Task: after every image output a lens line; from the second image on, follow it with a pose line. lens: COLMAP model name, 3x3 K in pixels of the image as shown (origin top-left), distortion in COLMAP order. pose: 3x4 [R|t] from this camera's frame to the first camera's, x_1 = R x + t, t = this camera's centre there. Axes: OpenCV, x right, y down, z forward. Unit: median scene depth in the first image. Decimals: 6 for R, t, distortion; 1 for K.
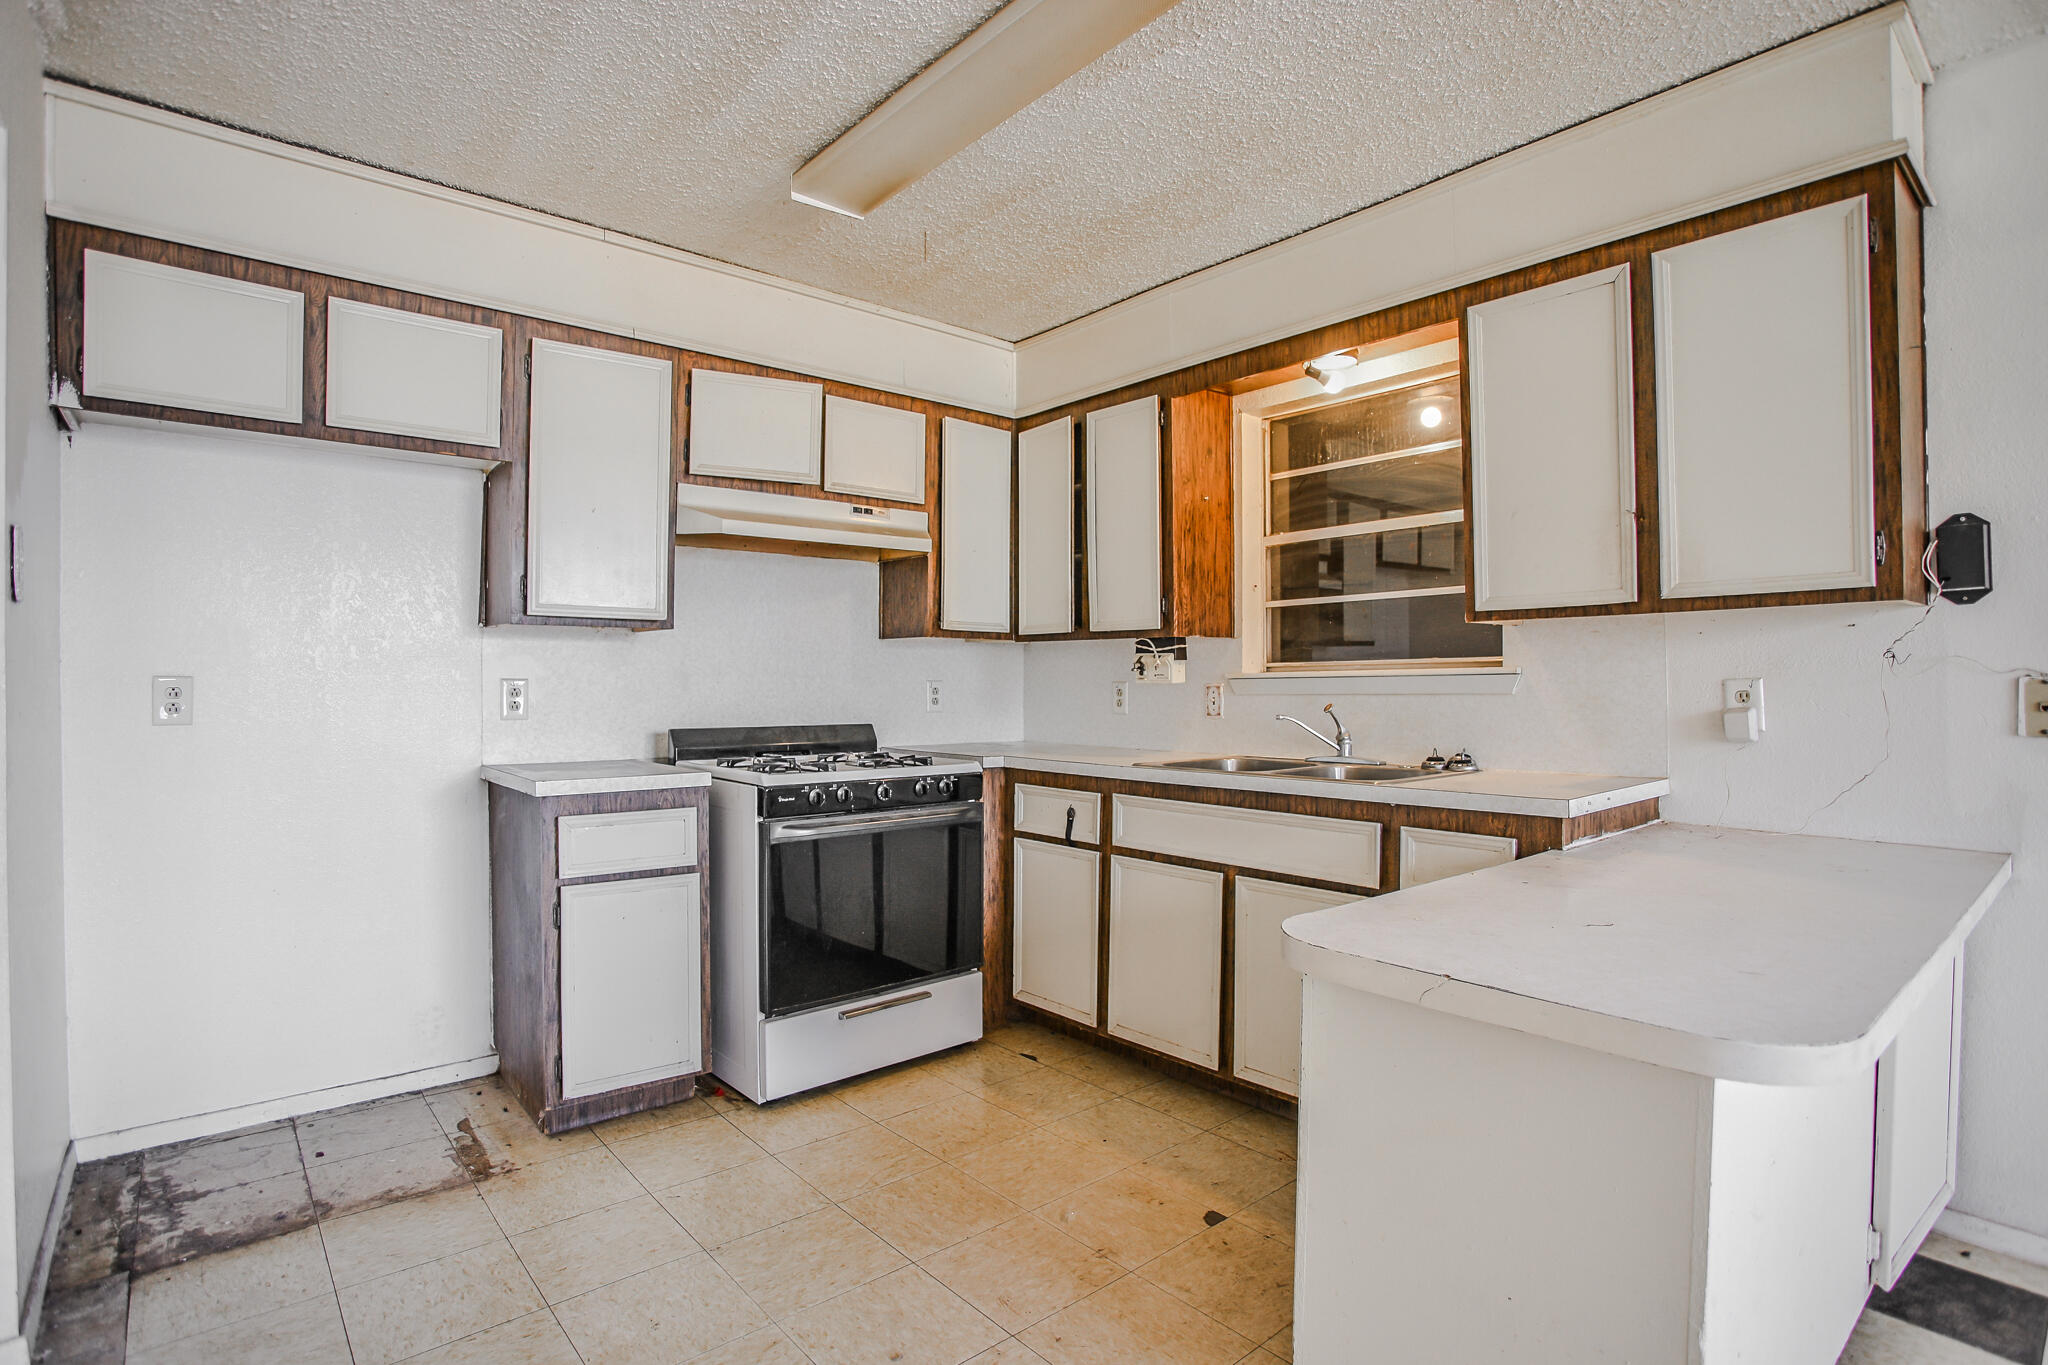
lens RADIAL K [[1031.0, 0, 1018.4], [0, 1031.0, 689.6], [0, 0, 1]] dist [-0.074047, 0.031209]
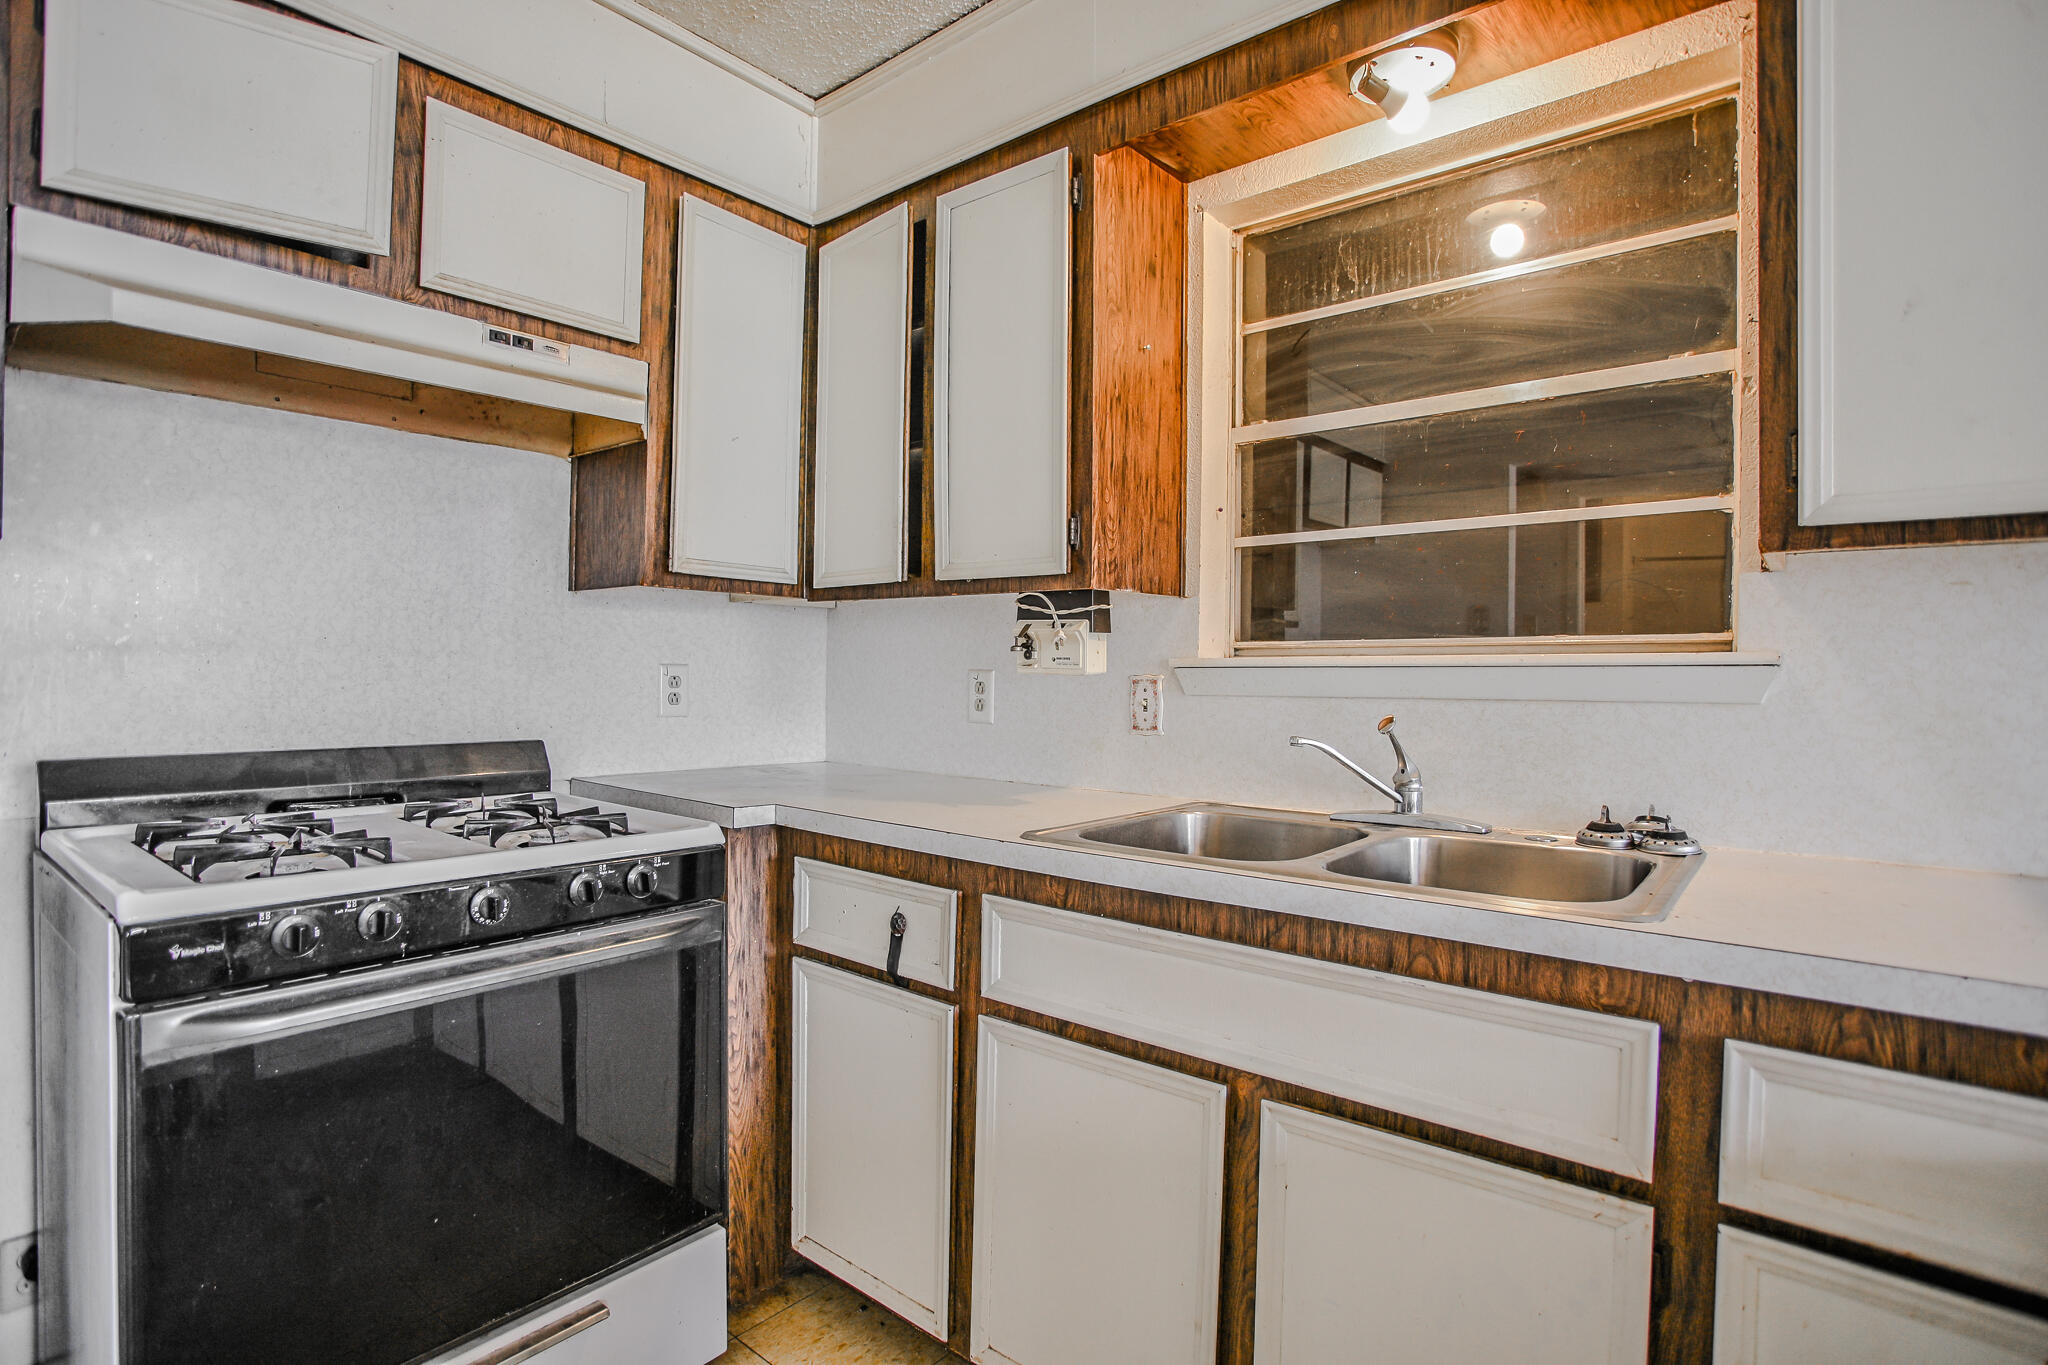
lens RADIAL K [[1011.4, 0, 1016.5], [0, 1011.4, 685.8], [0, 0, 1]] dist [-0.074878, 0.028475]
pose [[0.986734, 0.010706, 0.161995, 0.025830], [-0.012210, 0.999891, 0.008290, -0.004069], [-0.161888, -0.010158, 0.986757, 0.479530]]
